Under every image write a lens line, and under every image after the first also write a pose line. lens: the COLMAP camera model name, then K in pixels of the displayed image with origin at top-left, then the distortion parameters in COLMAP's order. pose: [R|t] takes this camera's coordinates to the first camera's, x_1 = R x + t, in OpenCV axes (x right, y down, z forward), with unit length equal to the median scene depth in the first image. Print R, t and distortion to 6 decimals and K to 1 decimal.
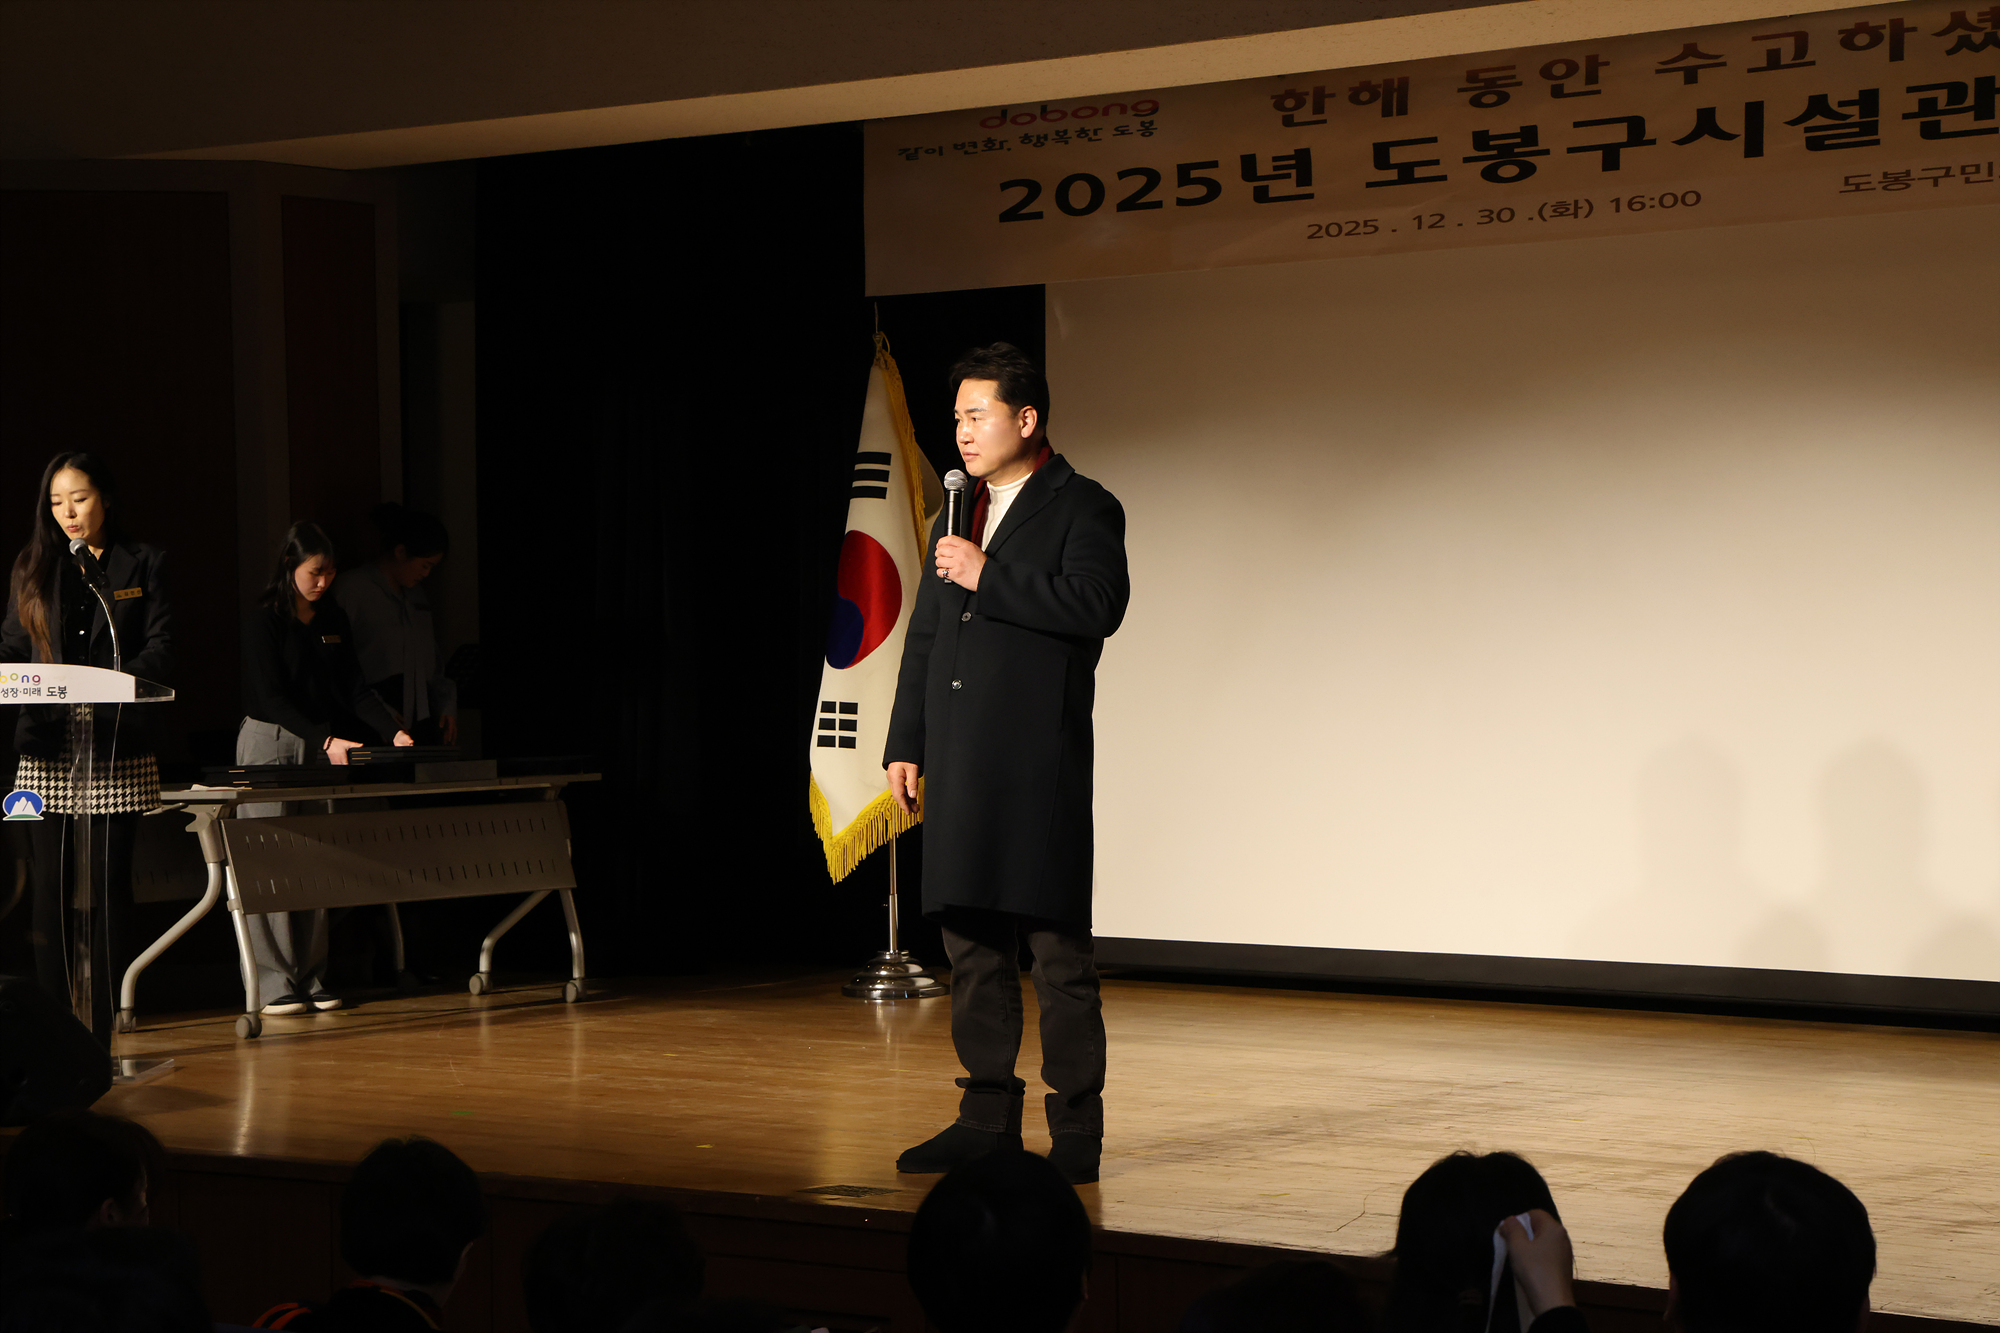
lens RADIAL K [[4807.3, 0, 892.0], [0, 4807.3, 663.6], [0, 0, 1]] dist [0.507002, 0.000000]
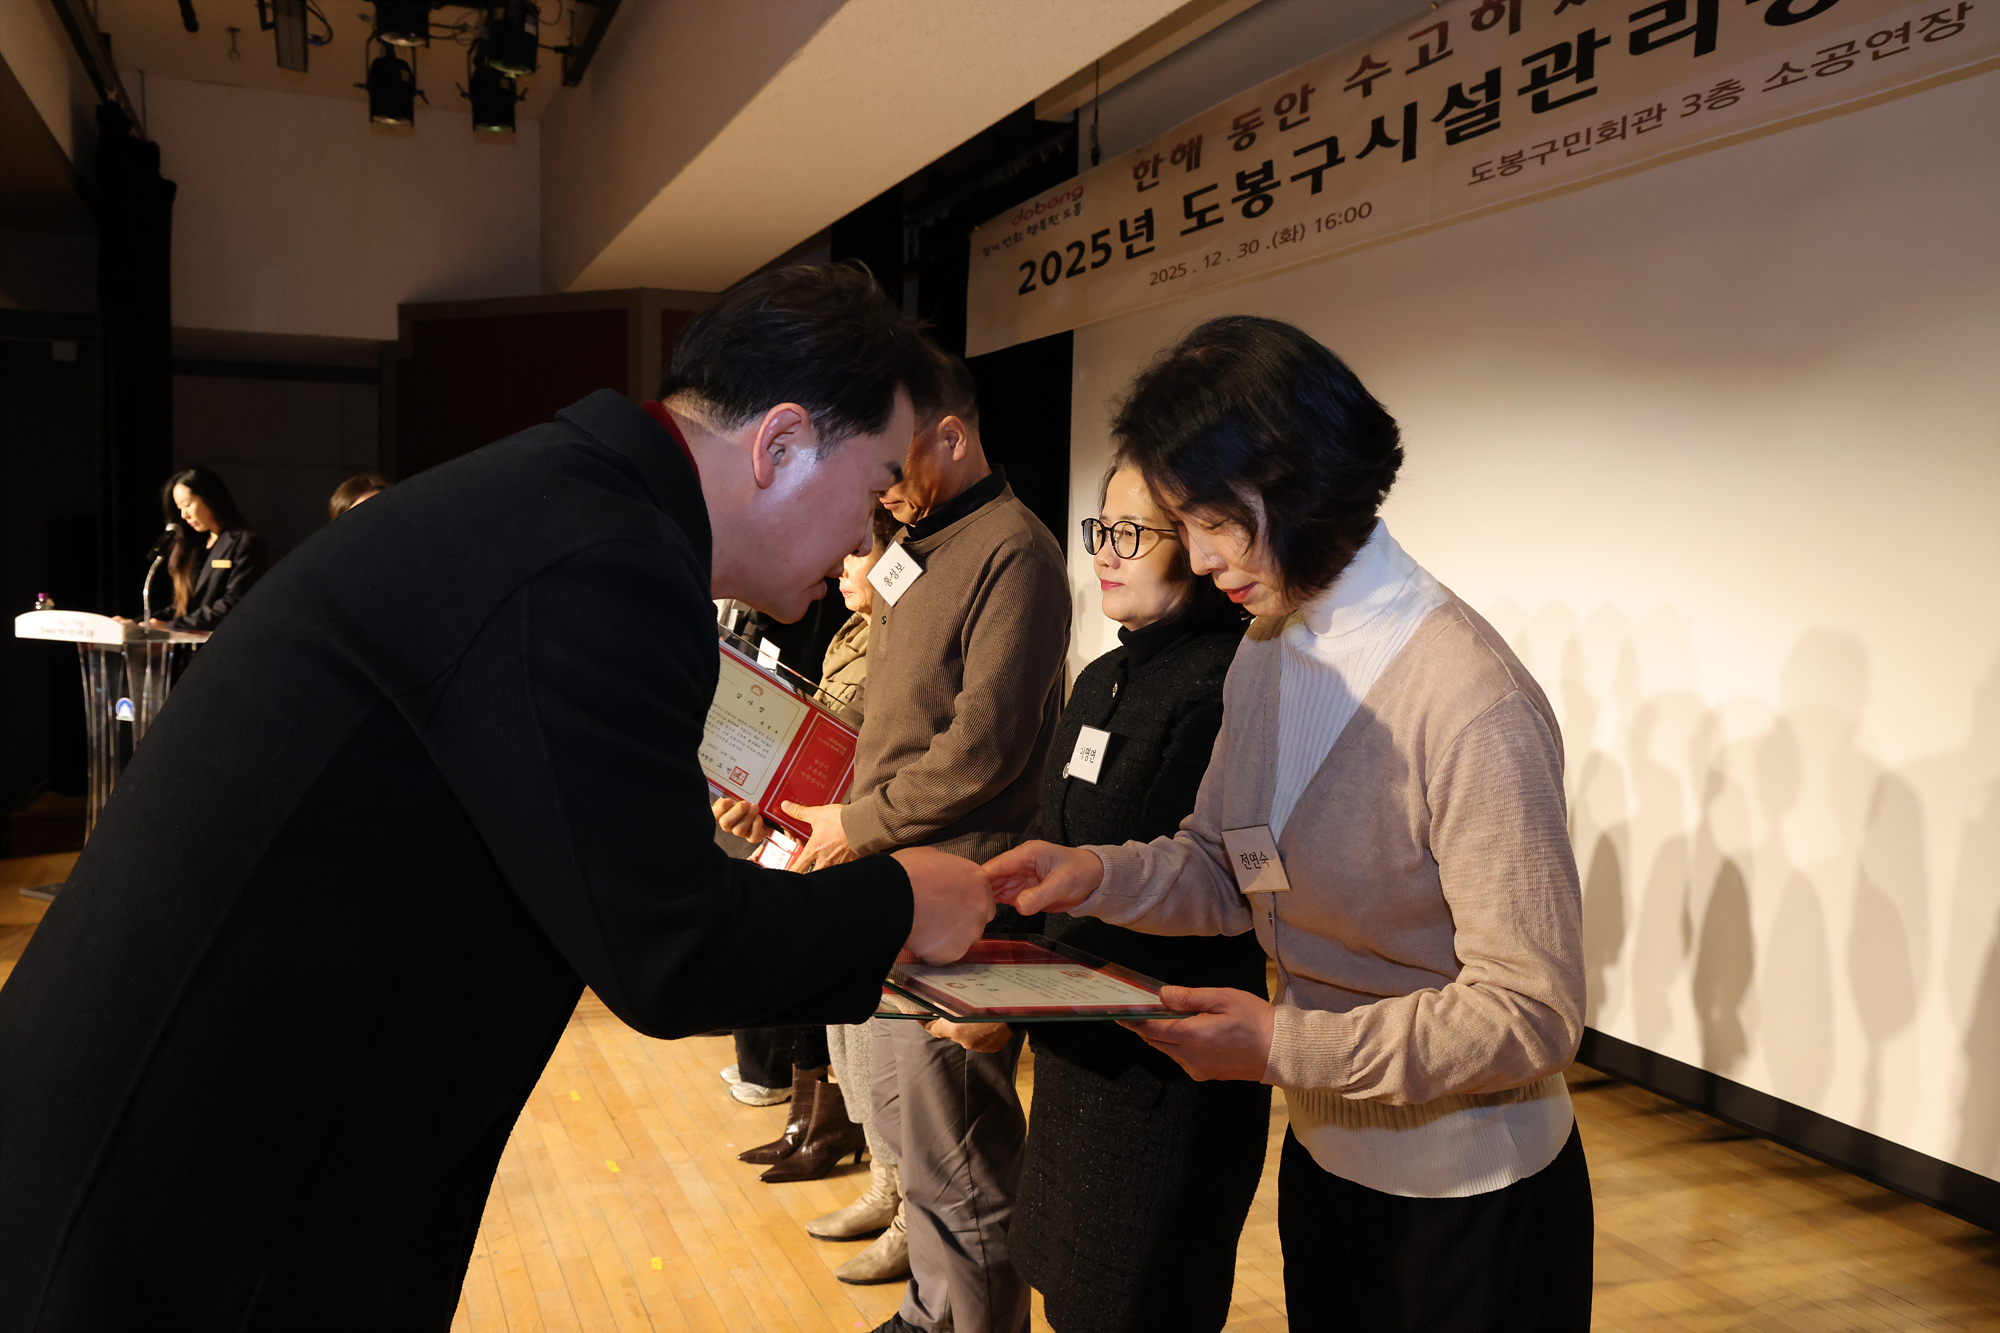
lens RADIAL K [[1653.7, 0, 987.1], [0, 1653.7, 657.5], [0, 0, 1]] dist [-0.006503, 0.061064]
pose [[0.886352, 0.048339, -0.460481, 0.243343], [-0.021697, 0.997779, 0.062978, -0.021527], [0.462503, -0.045830, 0.885433, 0.624576]]
